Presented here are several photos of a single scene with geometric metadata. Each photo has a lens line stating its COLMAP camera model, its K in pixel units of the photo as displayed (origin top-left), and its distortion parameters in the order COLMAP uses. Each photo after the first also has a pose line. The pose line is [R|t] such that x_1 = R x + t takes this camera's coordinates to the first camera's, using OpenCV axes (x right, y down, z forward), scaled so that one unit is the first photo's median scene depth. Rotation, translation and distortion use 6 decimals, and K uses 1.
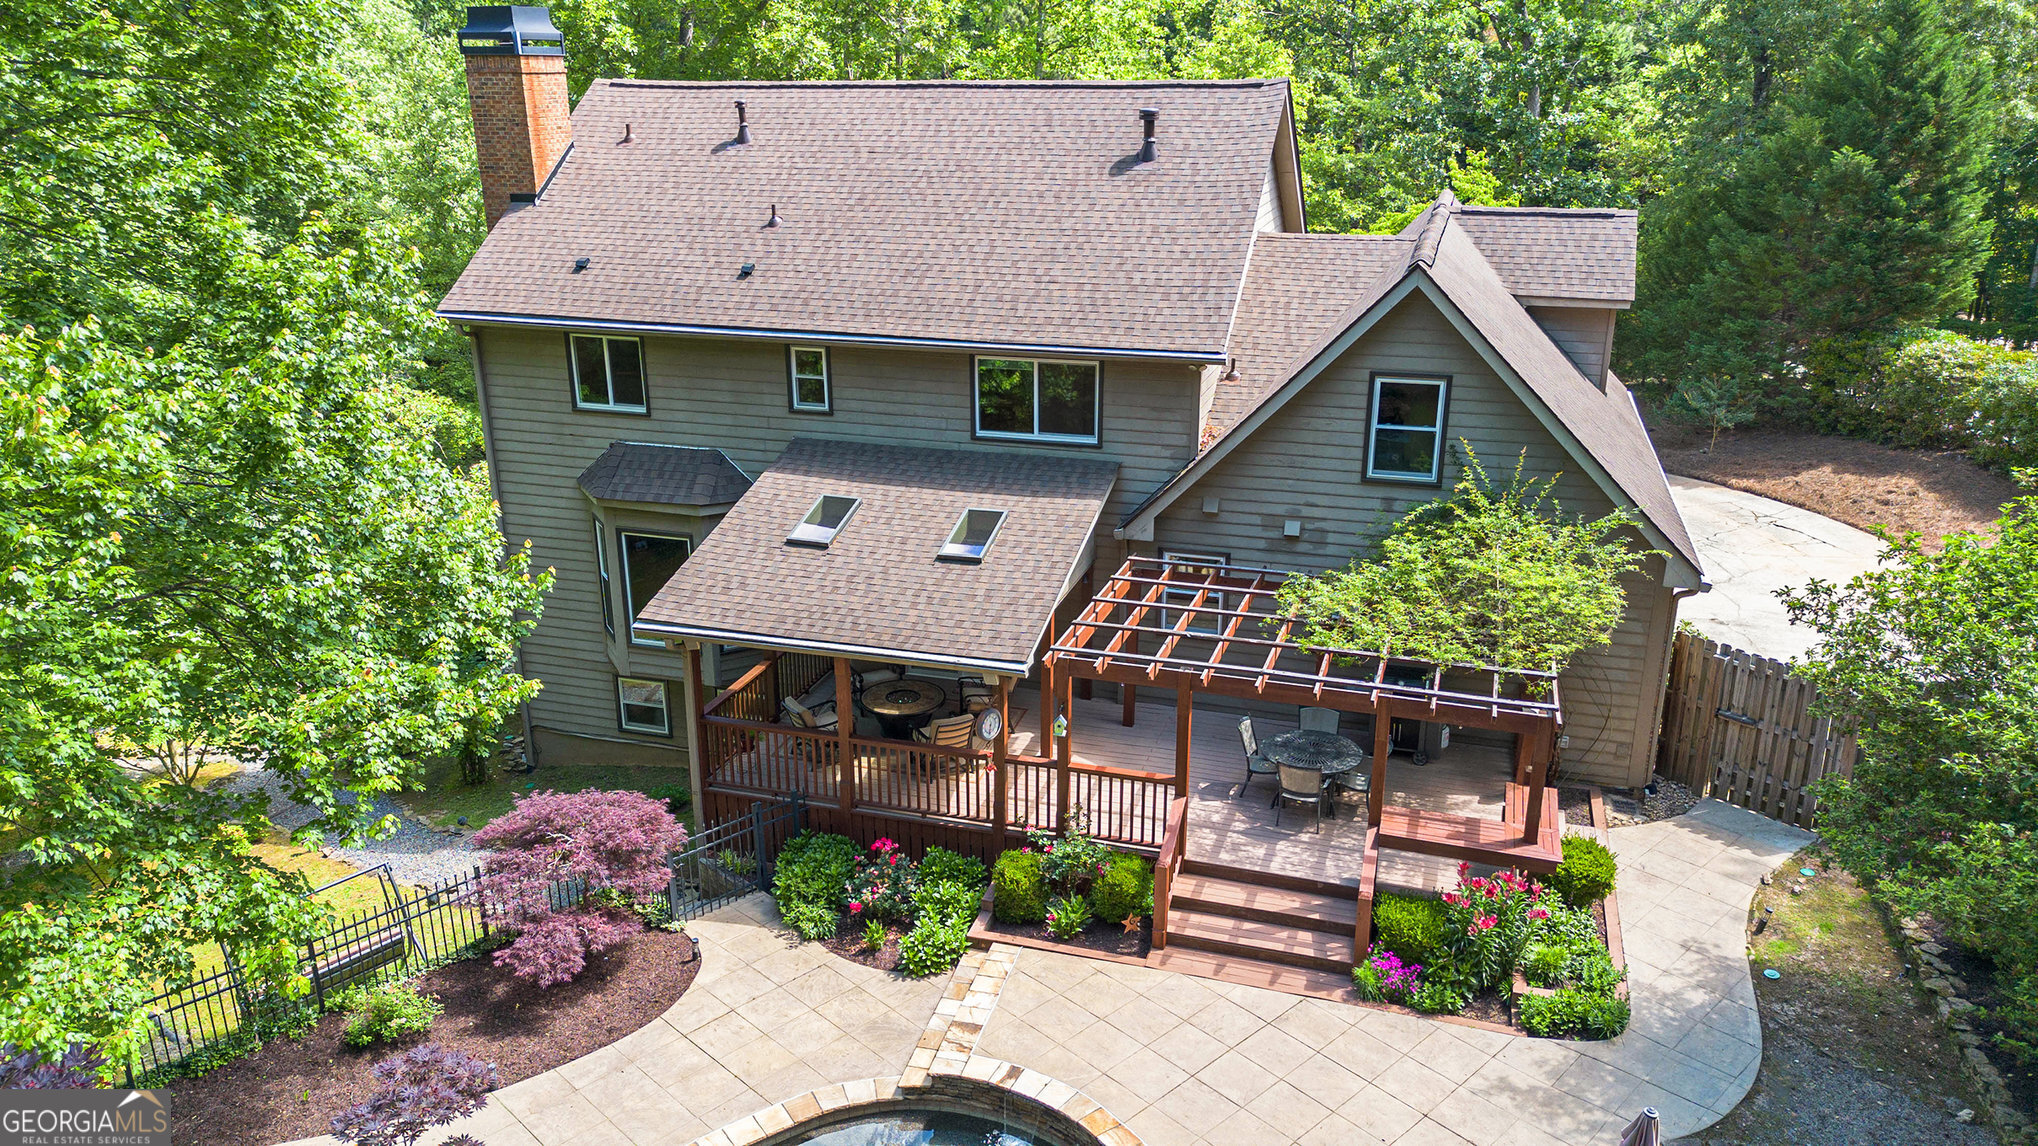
lens RADIAL K [[1367.0, 0, 1022.8], [0, 1367.0, 567.5], [0, 0, 1]] dist [0.051186, 0.000945]
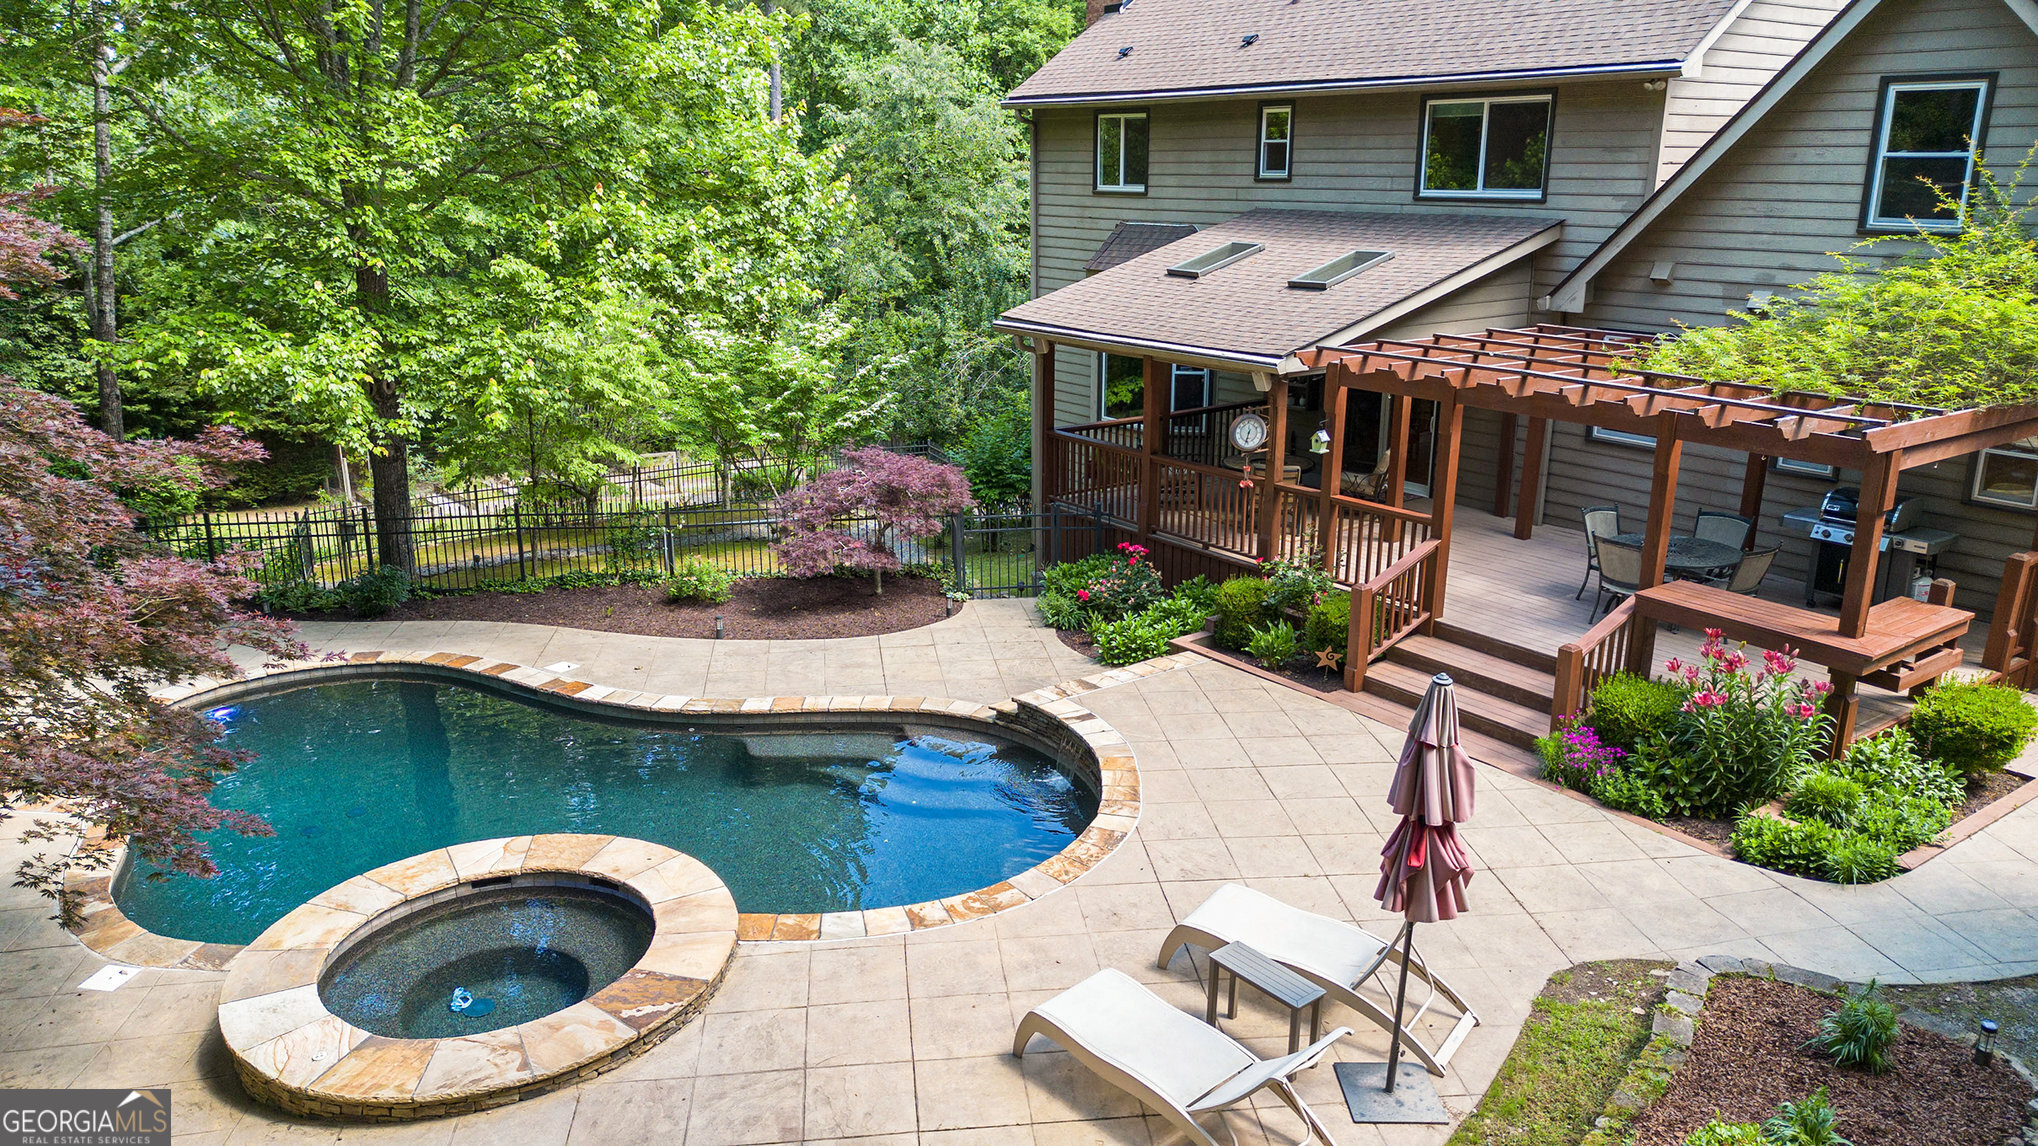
lens RADIAL K [[1435.8, 0, 1013.7], [0, 1435.8, 578.6], [0, 0, 1]] dist [-0.002673, -0.004293]
pose [[0.797273, 0.162816, -0.581246, 0.386083], [-0.179770, 0.983285, 0.028849, 0.192658], [0.576228, 0.081490, 0.813217, 0.124215]]
